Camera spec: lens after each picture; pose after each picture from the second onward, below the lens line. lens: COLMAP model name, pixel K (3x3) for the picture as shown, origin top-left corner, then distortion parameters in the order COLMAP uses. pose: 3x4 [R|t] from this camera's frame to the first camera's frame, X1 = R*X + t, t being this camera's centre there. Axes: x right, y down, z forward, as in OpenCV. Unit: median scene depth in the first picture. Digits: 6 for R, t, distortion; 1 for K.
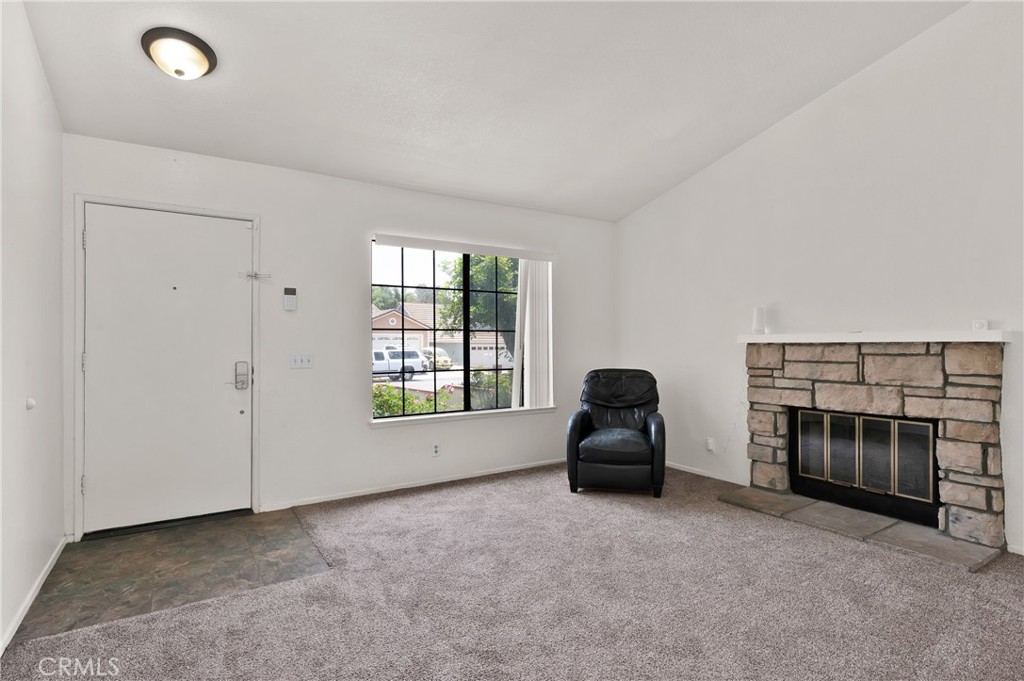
lens RADIAL K [[524.7, 0, 515.5], [0, 524.7, 341.2], [0, 0, 1]] dist [-0.000529, 0.000598]
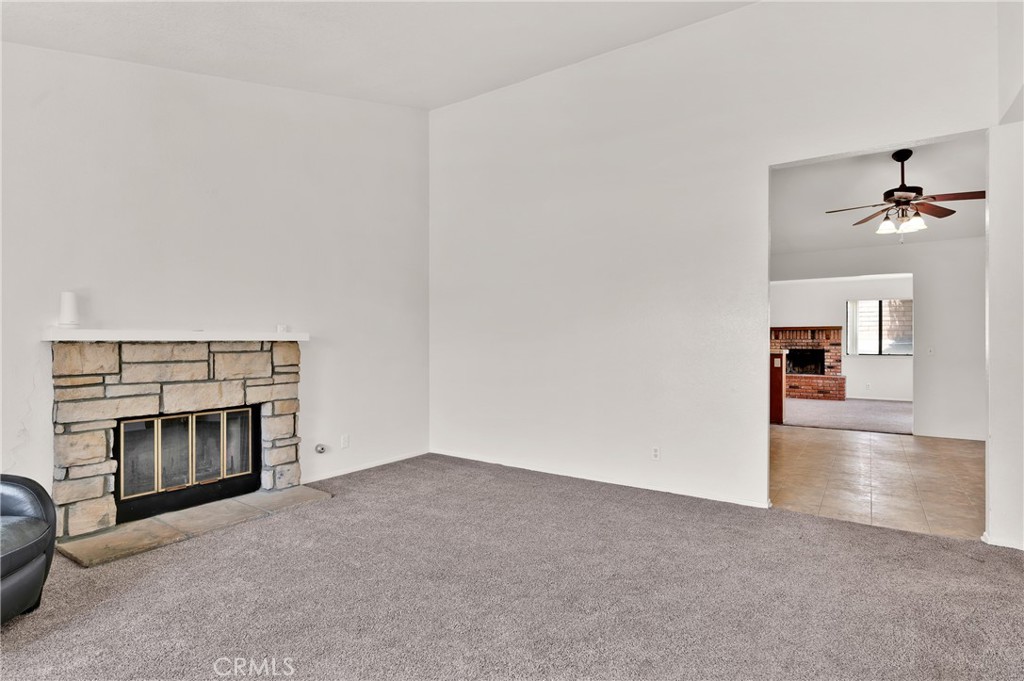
lens RADIAL K [[524.7, 0, 515.5], [0, 524.7, 341.2], [0, 0, 1]] dist [-0.000529, 0.000598]
pose [[-0.389764, 0.004733, 0.920902, -0.520062], [-0.003507, 0.999972, -0.006623, 0.007530], [-0.920908, -0.005811, -0.389737, 0.831320]]
